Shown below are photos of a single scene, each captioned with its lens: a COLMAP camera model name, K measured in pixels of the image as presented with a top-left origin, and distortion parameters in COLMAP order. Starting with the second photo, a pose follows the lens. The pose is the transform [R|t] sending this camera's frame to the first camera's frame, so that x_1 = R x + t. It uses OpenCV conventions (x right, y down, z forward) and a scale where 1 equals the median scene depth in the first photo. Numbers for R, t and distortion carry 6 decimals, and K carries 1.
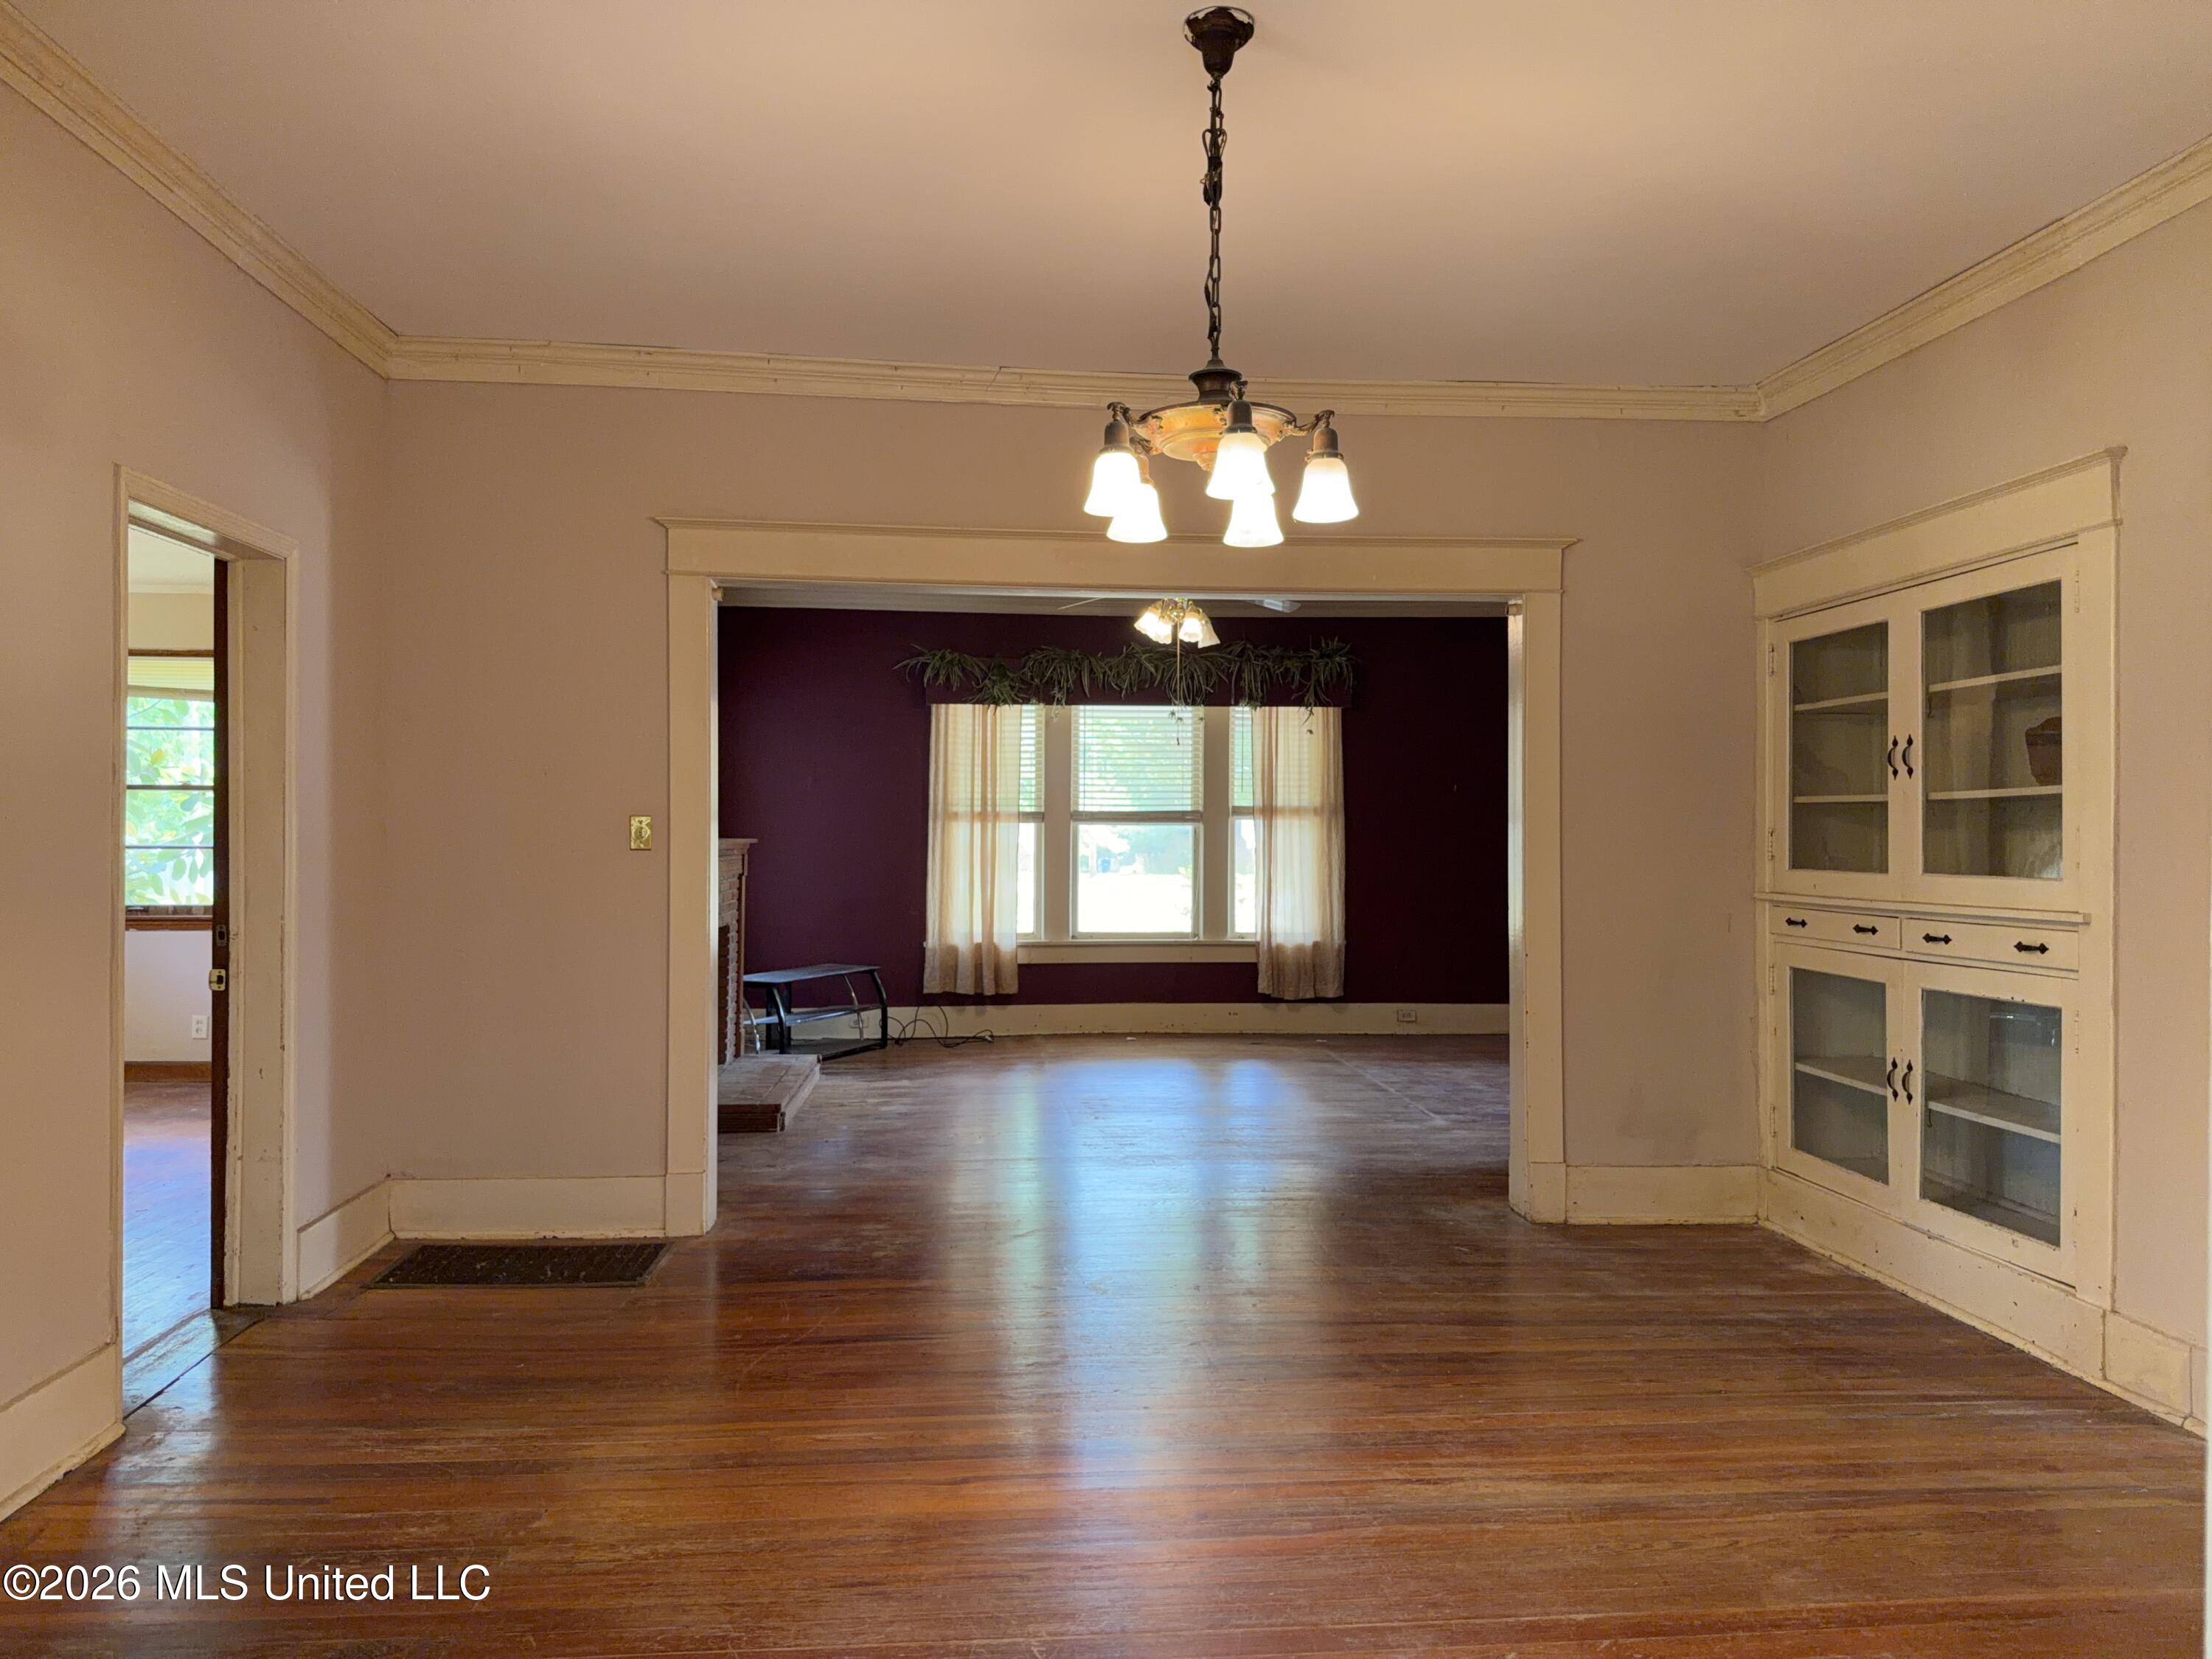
lens RADIAL K [[1552.5, 0, 1106.0], [0, 1552.5, 829.5], [0, 0, 1]] dist [0.116156, -0.194641]
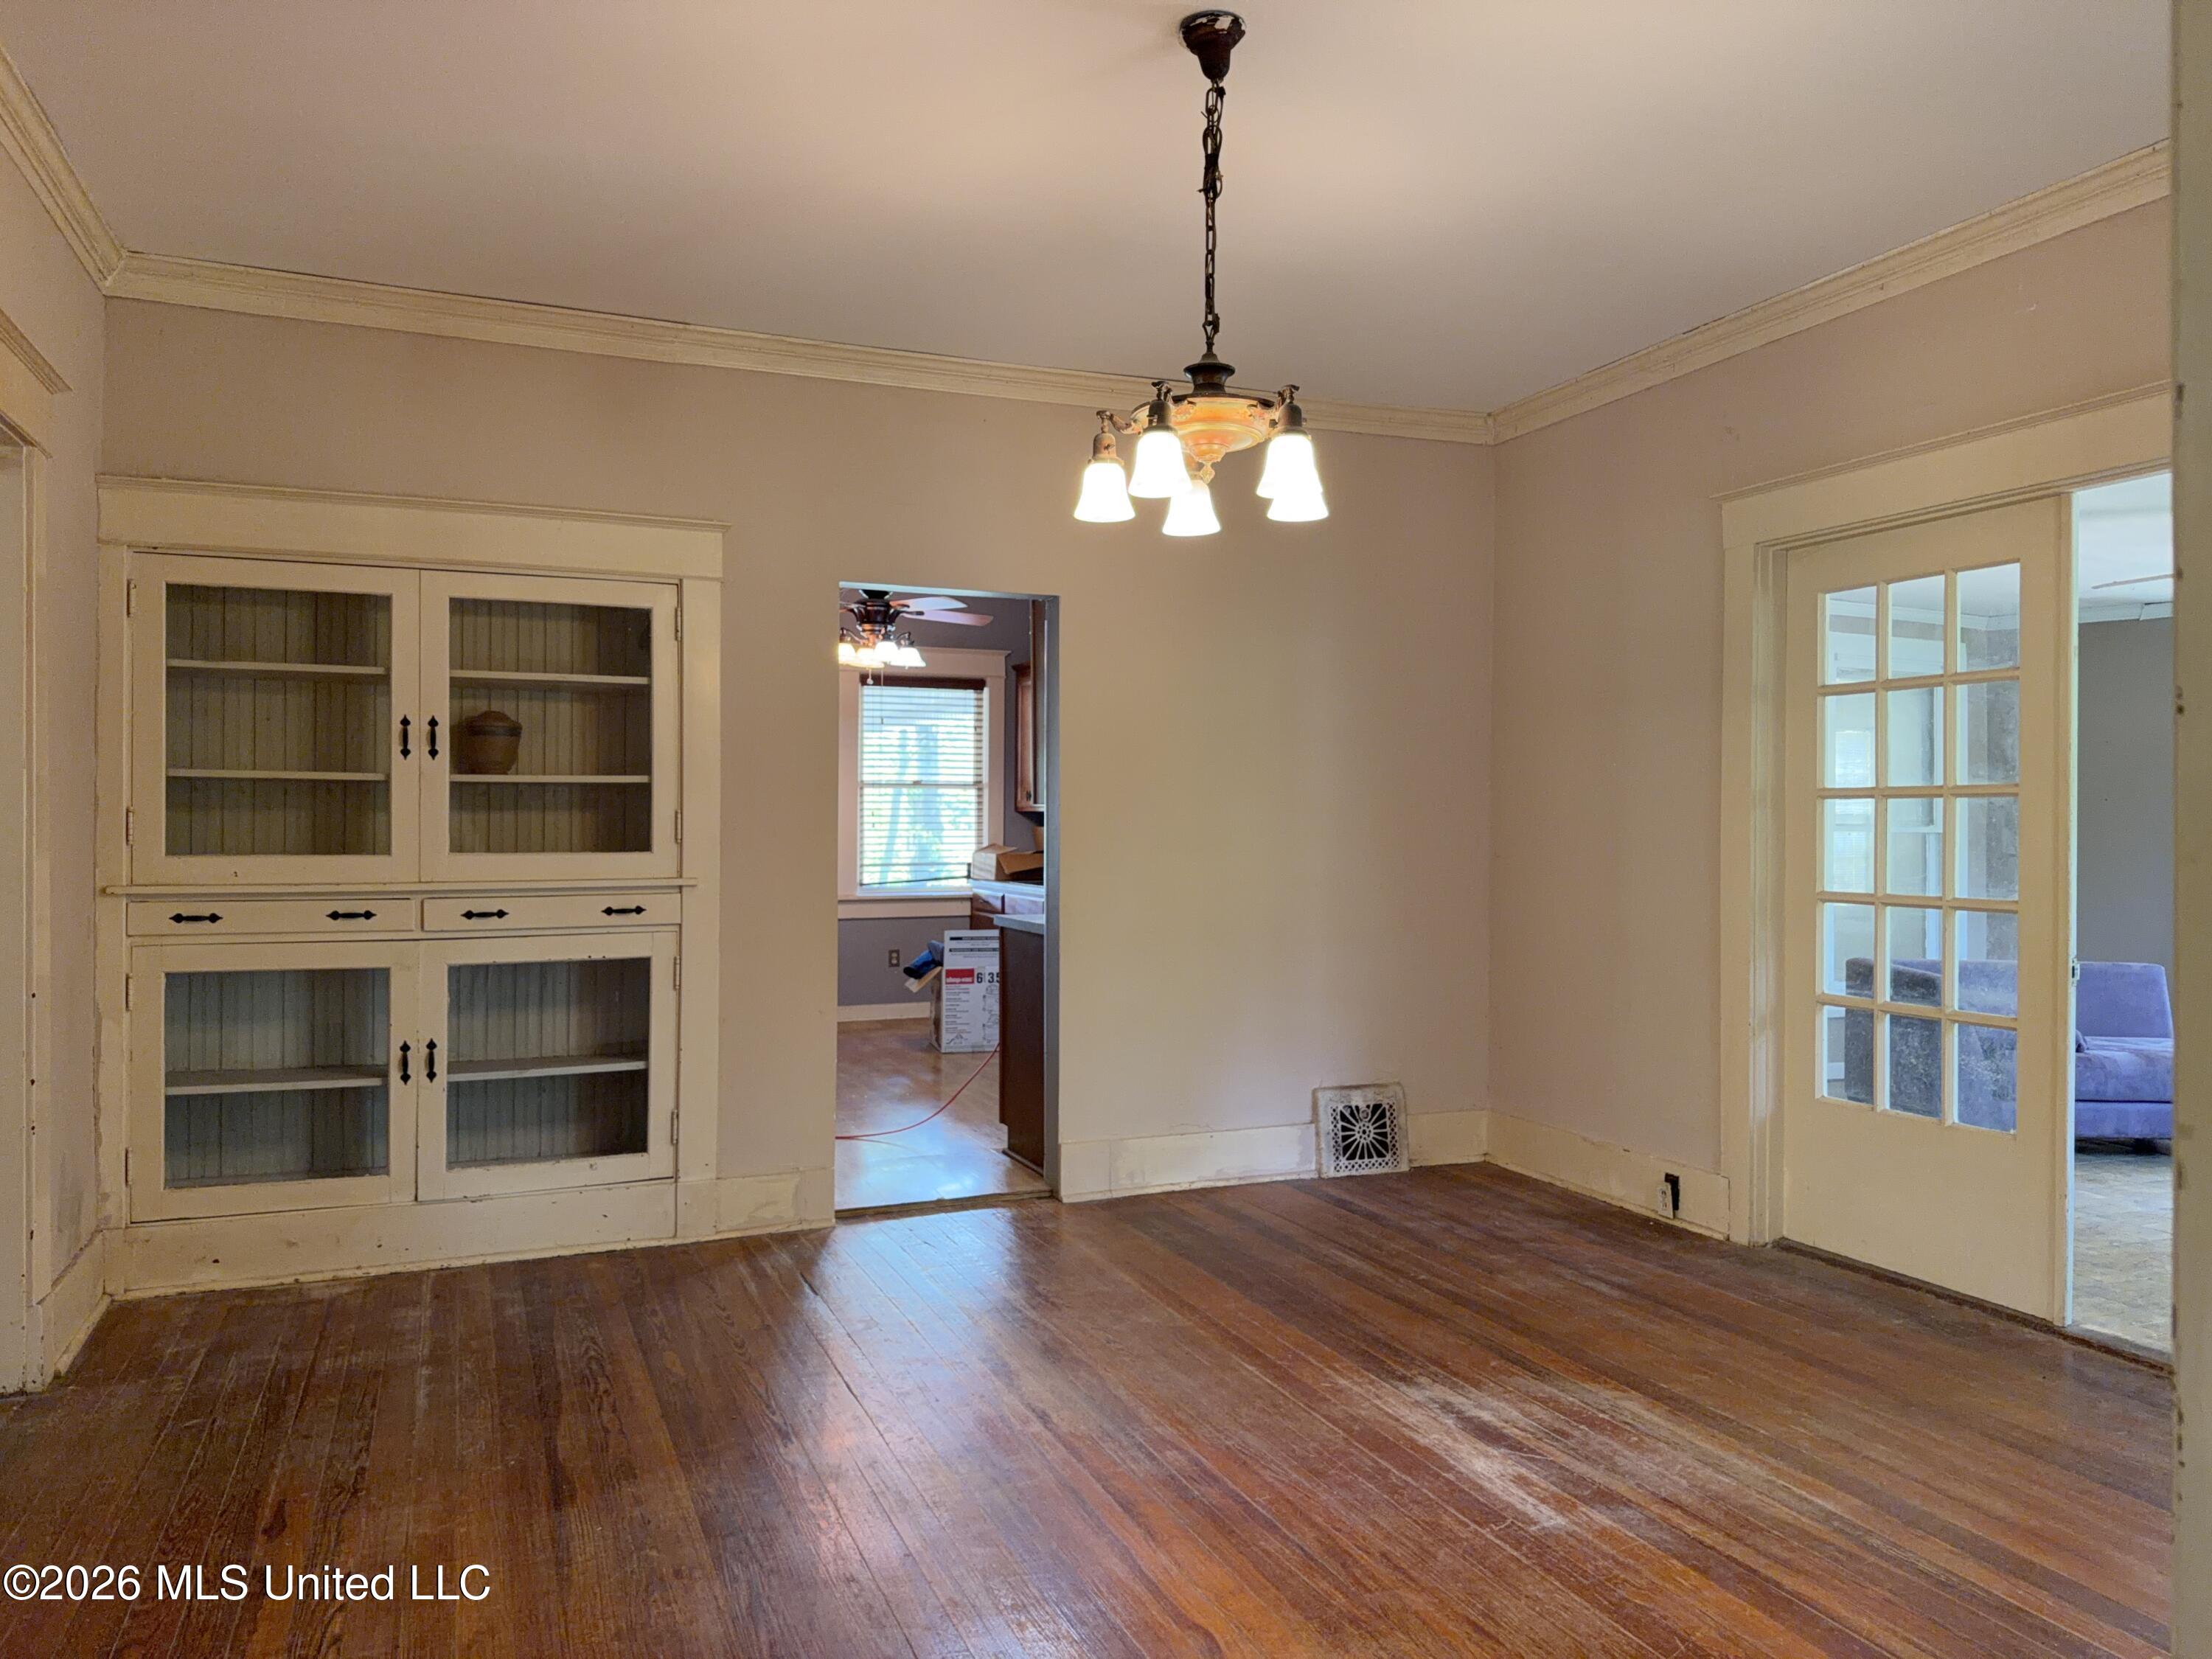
lens RADIAL K [[1552.5, 0, 1106.0], [0, 1552.5, 829.5], [0, 0, 1]] dist [0.116156, -0.194641]
pose [[-0.295845, -0.006271, 0.955215, -0.618212], [-0.007740, 0.999961, 0.004167, 0.005401], [-0.955205, -0.006161, -0.295882, 0.947566]]
